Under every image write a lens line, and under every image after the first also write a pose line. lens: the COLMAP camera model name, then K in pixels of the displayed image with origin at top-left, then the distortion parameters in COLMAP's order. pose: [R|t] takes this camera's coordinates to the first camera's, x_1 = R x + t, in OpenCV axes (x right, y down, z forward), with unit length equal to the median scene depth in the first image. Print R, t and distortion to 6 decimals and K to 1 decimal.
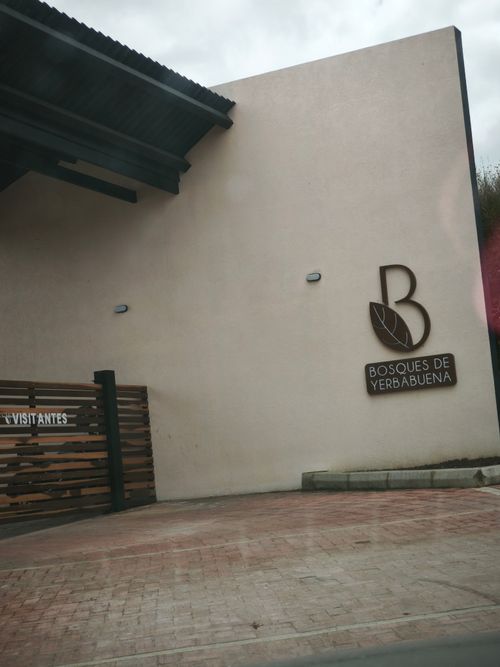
lens RADIAL K [[1234.1, 0, 250.2], [0, 1234.1, 334.1], [0, 0, 1]] dist [-0.031635, 0.000000]
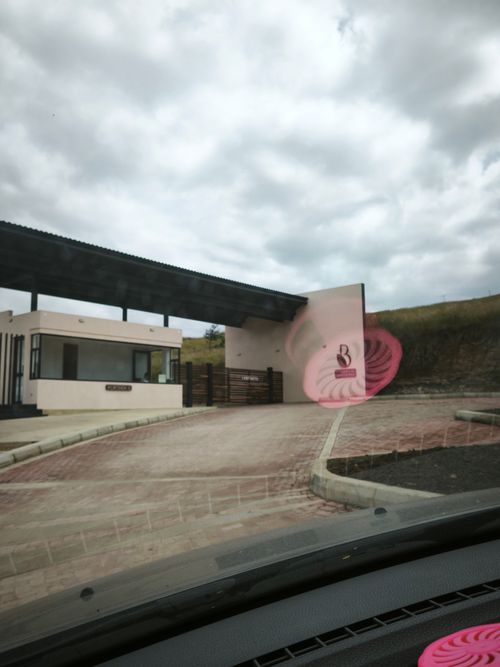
lens RADIAL K [[614.6, 0, 249.9], [0, 614.6, 332.7], [0, 0, 1]] dist [0.001433, 0.000000]
pose [[0.968458, 0.044697, -0.245136, 0.300676], [-0.047294, 0.998870, -0.004716, -0.069883], [0.244648, 0.016161, 0.969477, -0.926064]]
